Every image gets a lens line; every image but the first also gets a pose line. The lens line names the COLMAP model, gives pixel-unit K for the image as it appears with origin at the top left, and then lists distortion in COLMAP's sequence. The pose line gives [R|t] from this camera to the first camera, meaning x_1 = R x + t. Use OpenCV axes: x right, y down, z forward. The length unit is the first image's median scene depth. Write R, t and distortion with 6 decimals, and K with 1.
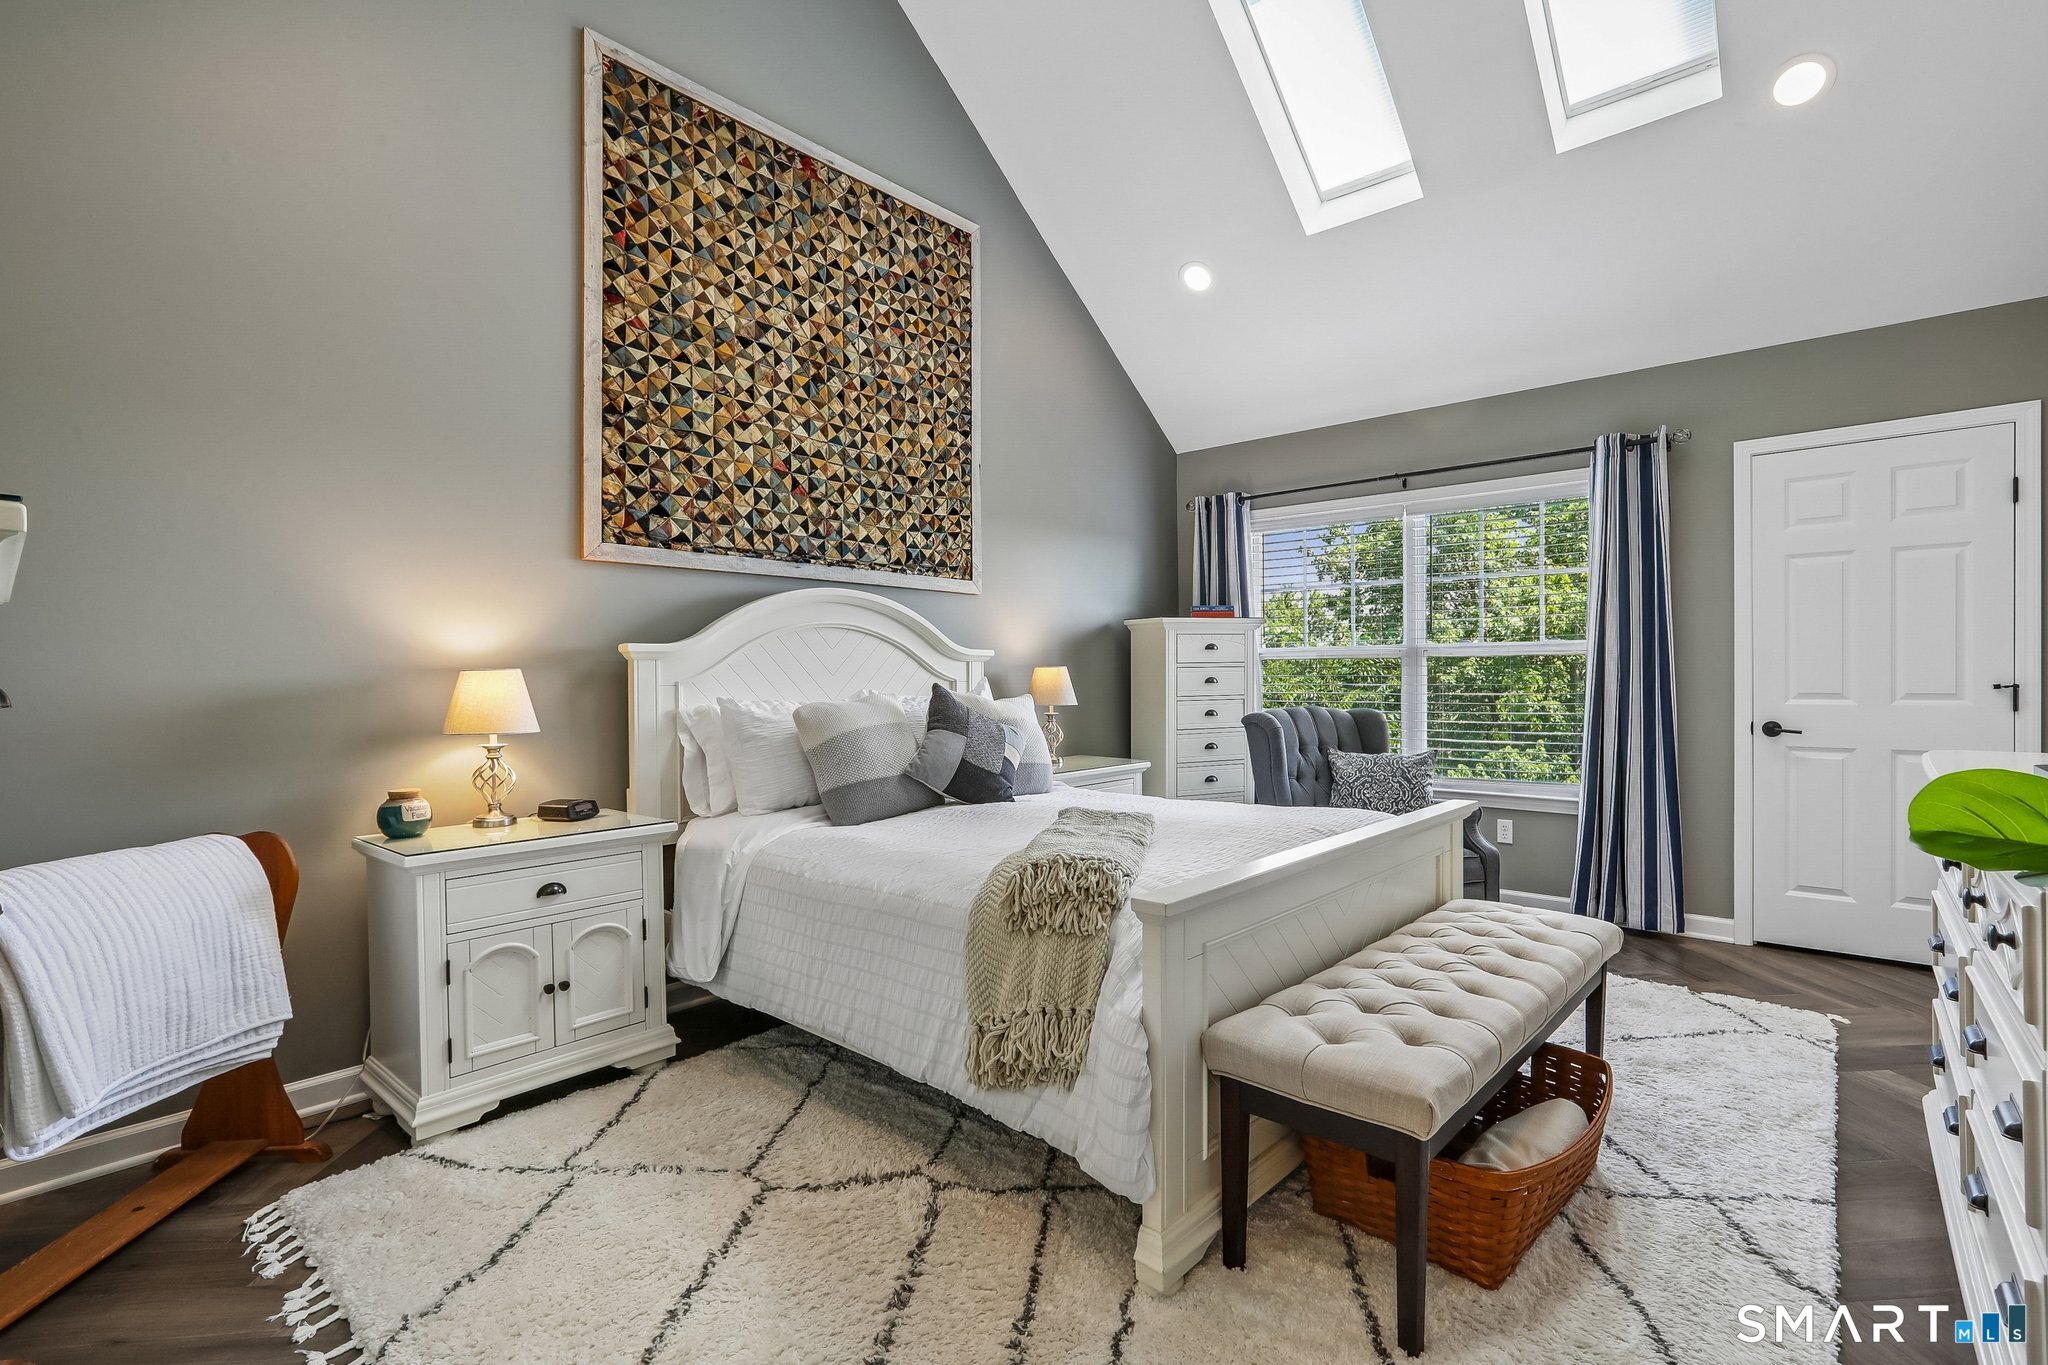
lens RADIAL K [[950.0, 0, 1031.2], [0, 950.0, 682.3], [0, 0, 1]] dist [-0.016905, 0.008272]
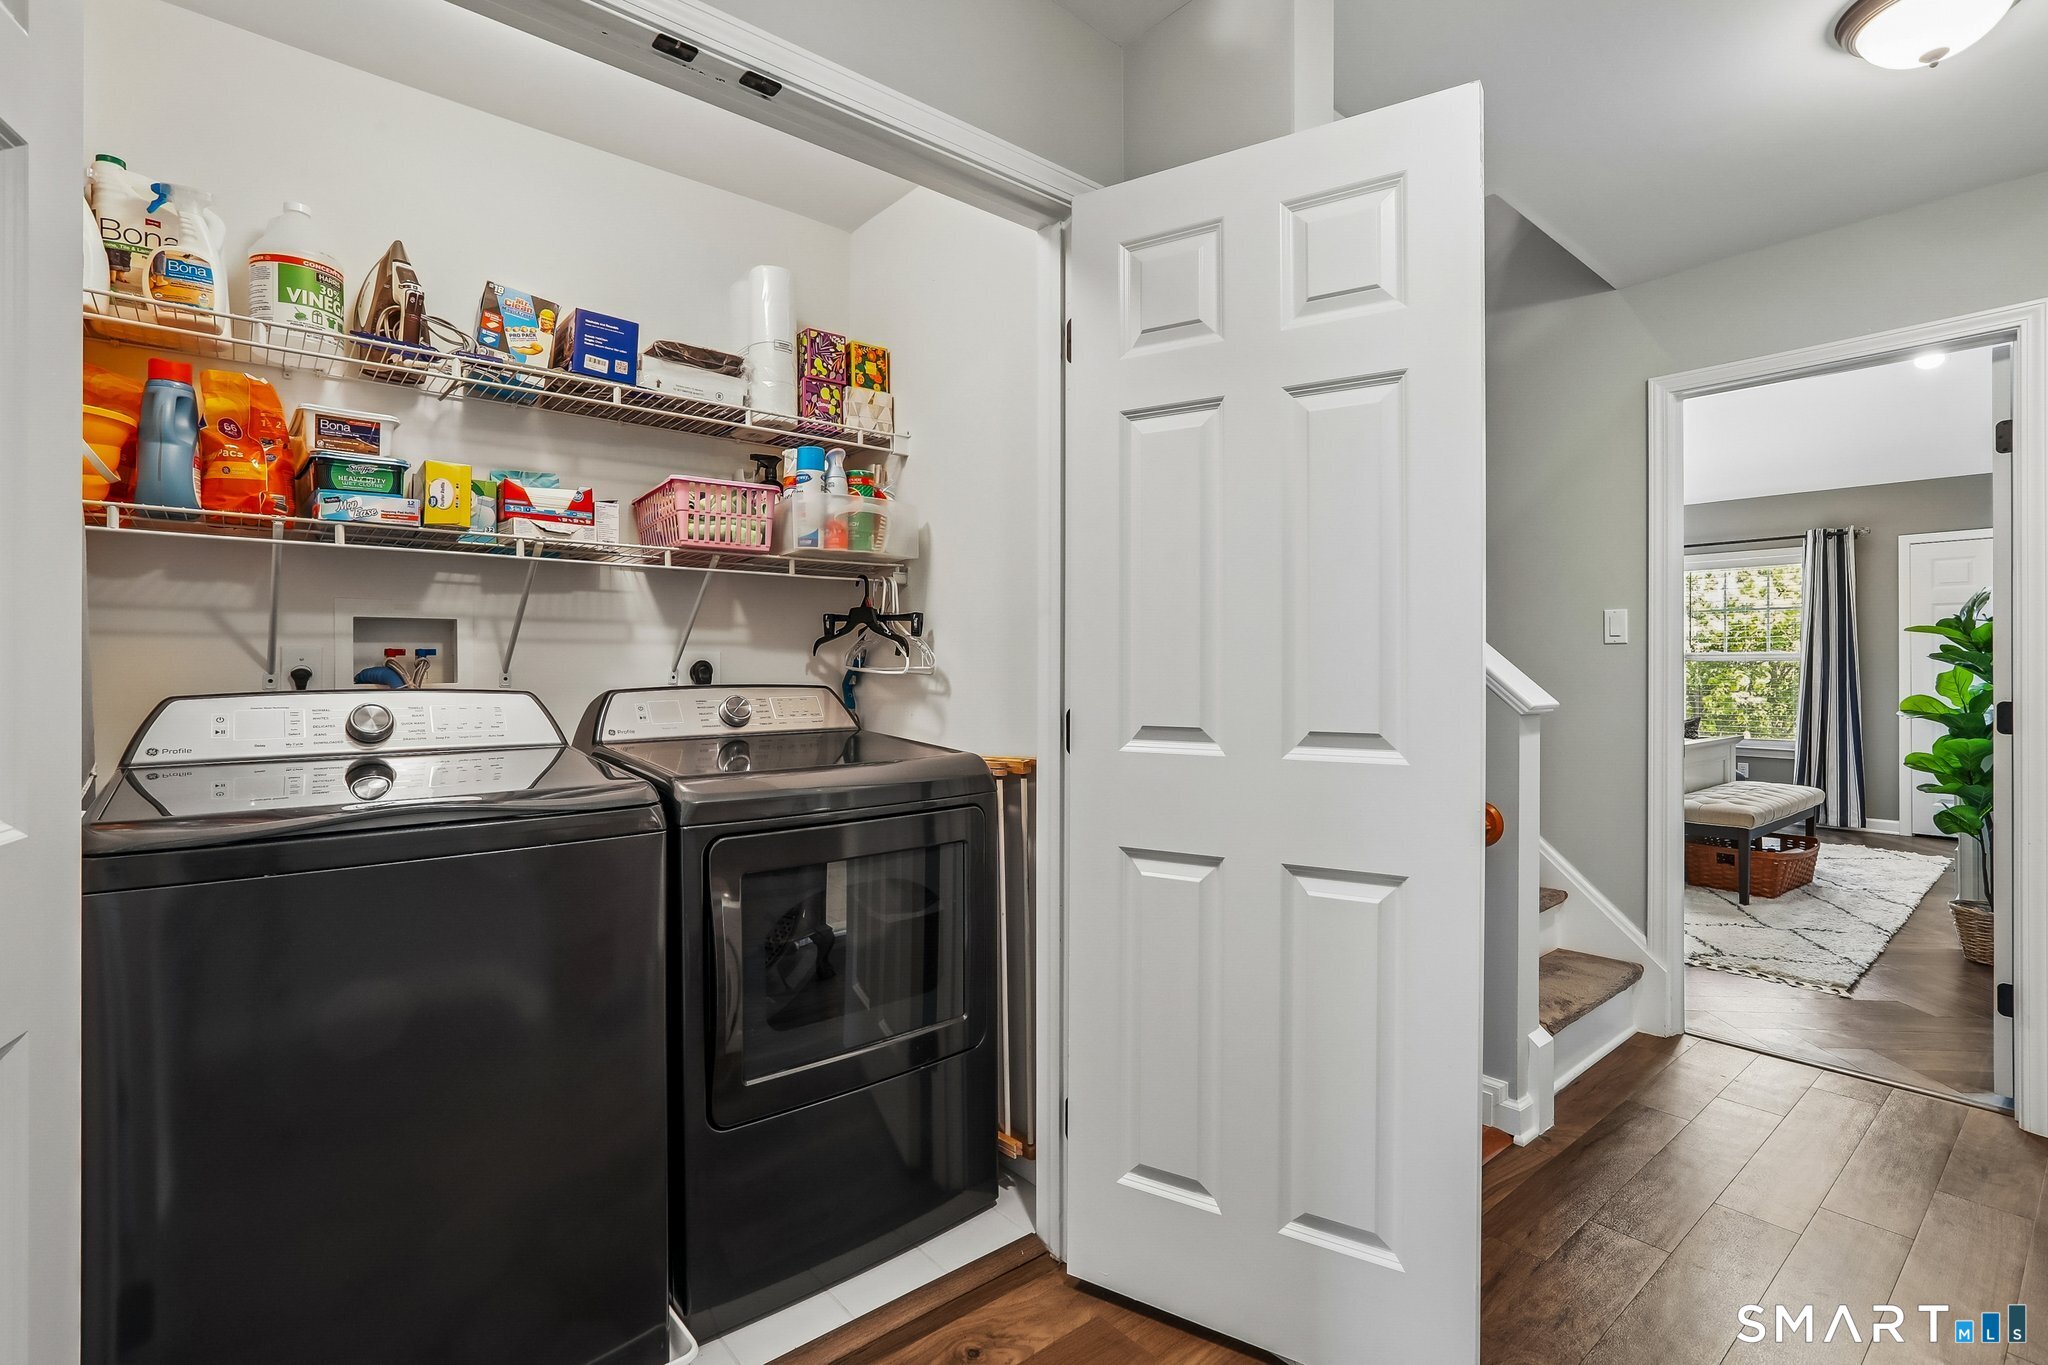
lens RADIAL K [[950.0, 0, 1015.9], [0, 950.0, 682.5], [0, 0, 1]] dist [-0.016905, 0.008272]
pose [[0.988528, 0.002305, -0.151023, -0.536248], [-0.002143, 0.999997, 0.001236, 0.009556], [0.151025, -0.000898, 0.988530, -0.864477]]
